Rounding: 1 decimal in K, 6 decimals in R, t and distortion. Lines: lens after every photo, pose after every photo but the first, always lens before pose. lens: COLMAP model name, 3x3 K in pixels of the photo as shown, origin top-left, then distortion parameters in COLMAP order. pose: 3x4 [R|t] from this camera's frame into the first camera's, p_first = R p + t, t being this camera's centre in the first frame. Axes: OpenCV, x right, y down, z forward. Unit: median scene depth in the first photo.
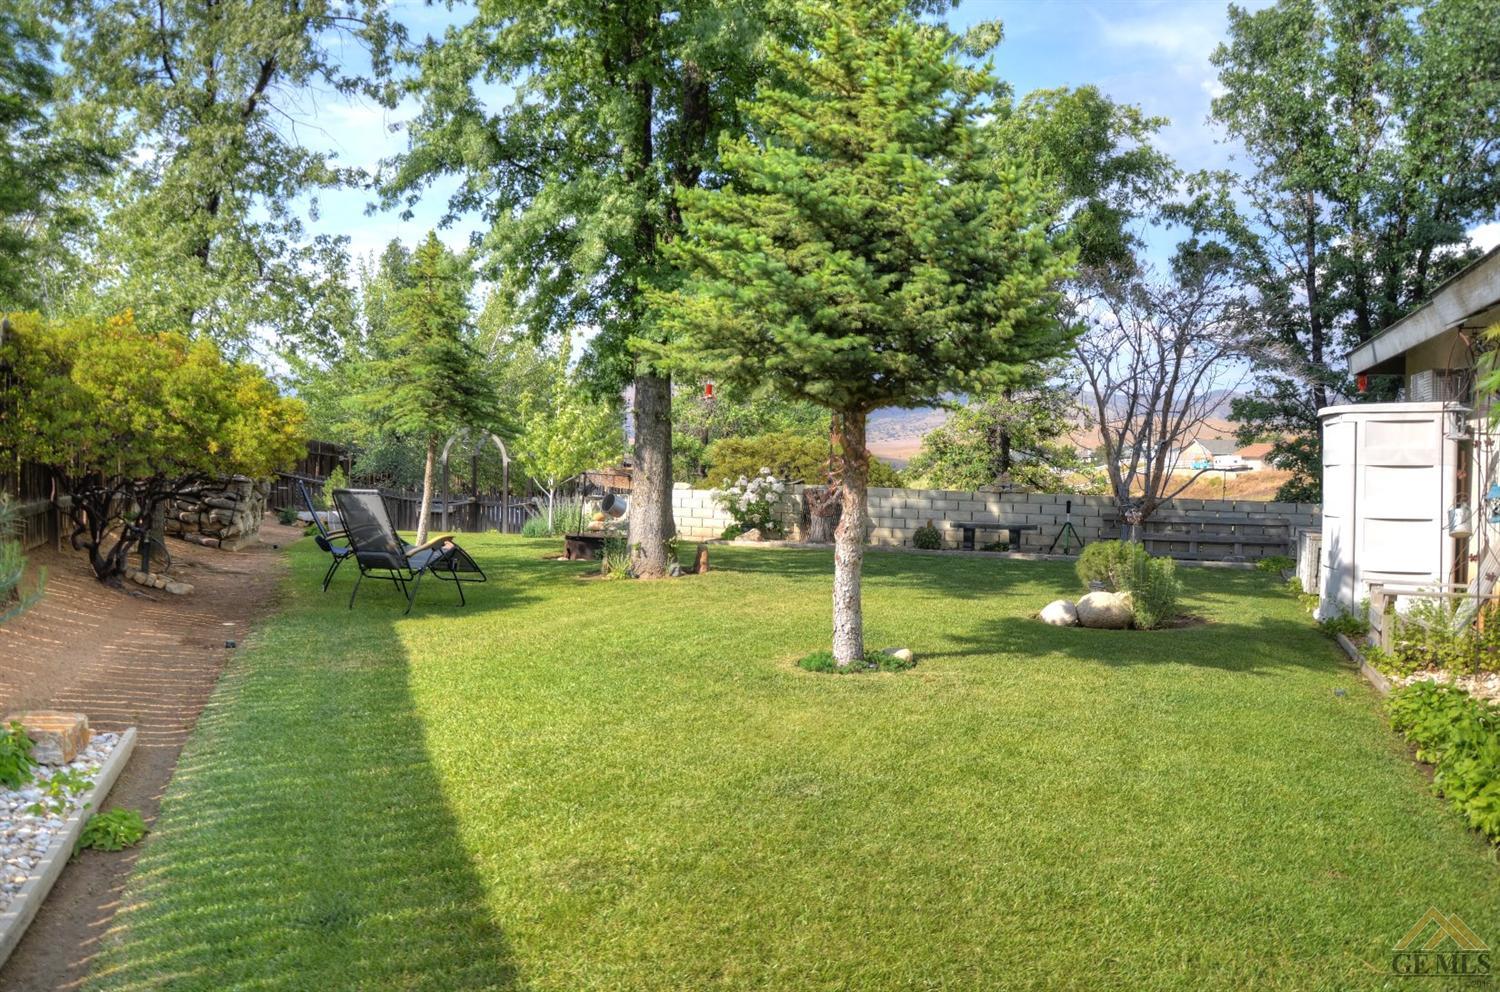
lens RADIAL K [[1176.4, 0, 744.8], [0, 1176.4, 508.8], [0, 0, 1]] dist [-0.154631, 0.123214]
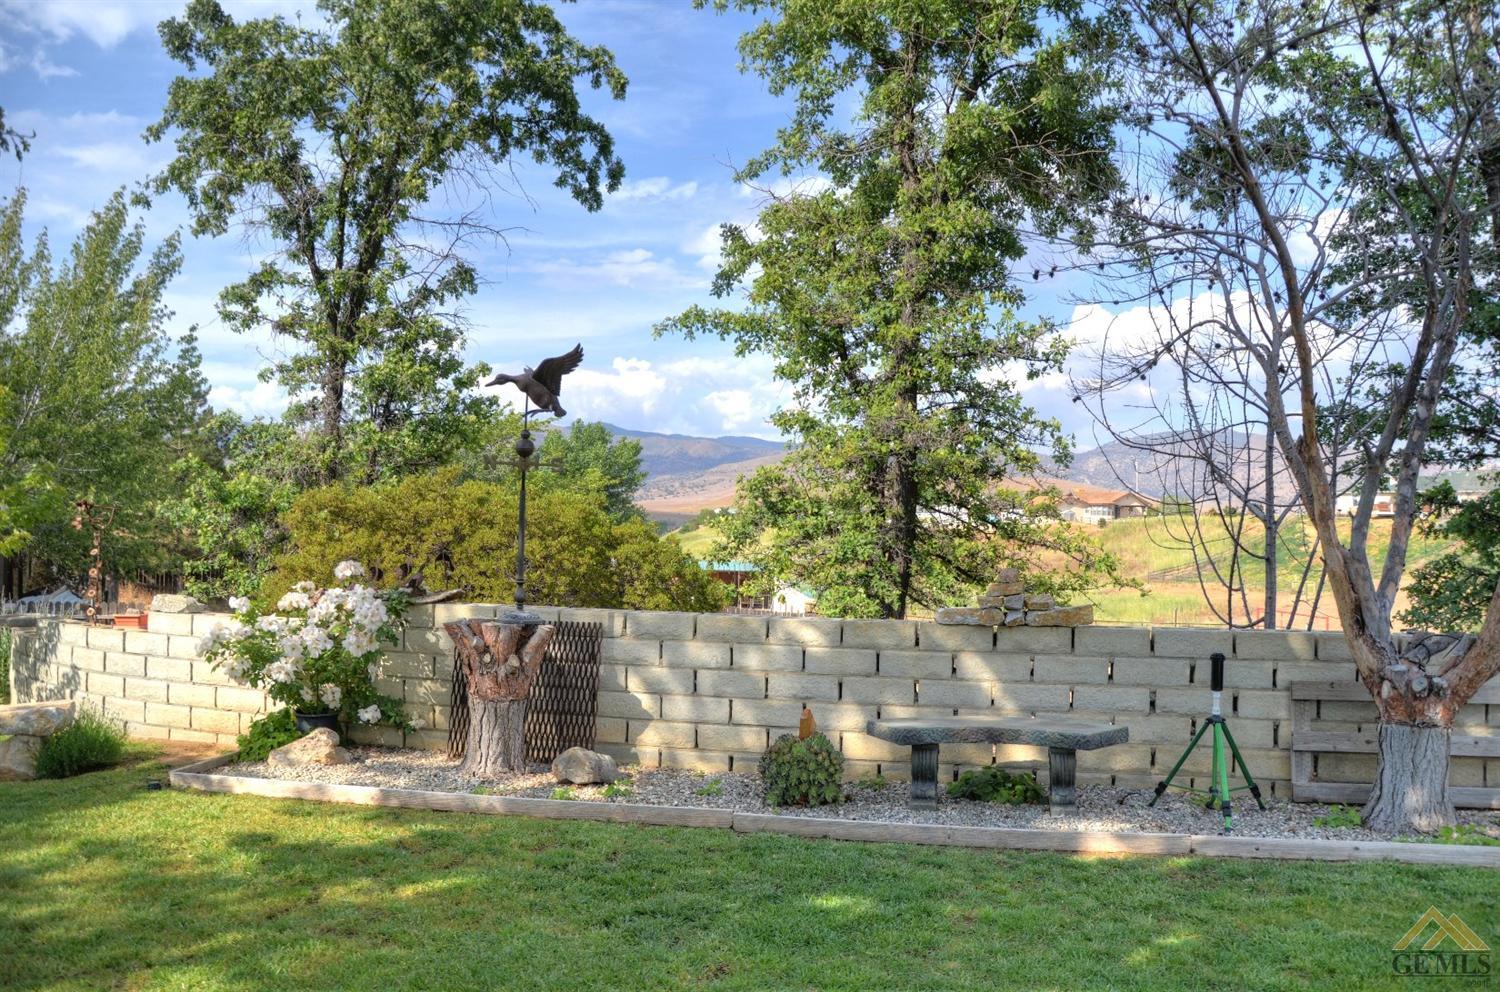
lens RADIAL K [[1176.4, 0, 744.8], [0, 1176.4, 508.8], [0, 0, 1]] dist [-0.154631, 0.123214]
pose [[0.983135, -0.013359, 0.182392, 0.064893], [0.022233, 0.998662, -0.046699, -0.028426], [-0.181524, 0.049966, 0.982116, 0.540192]]
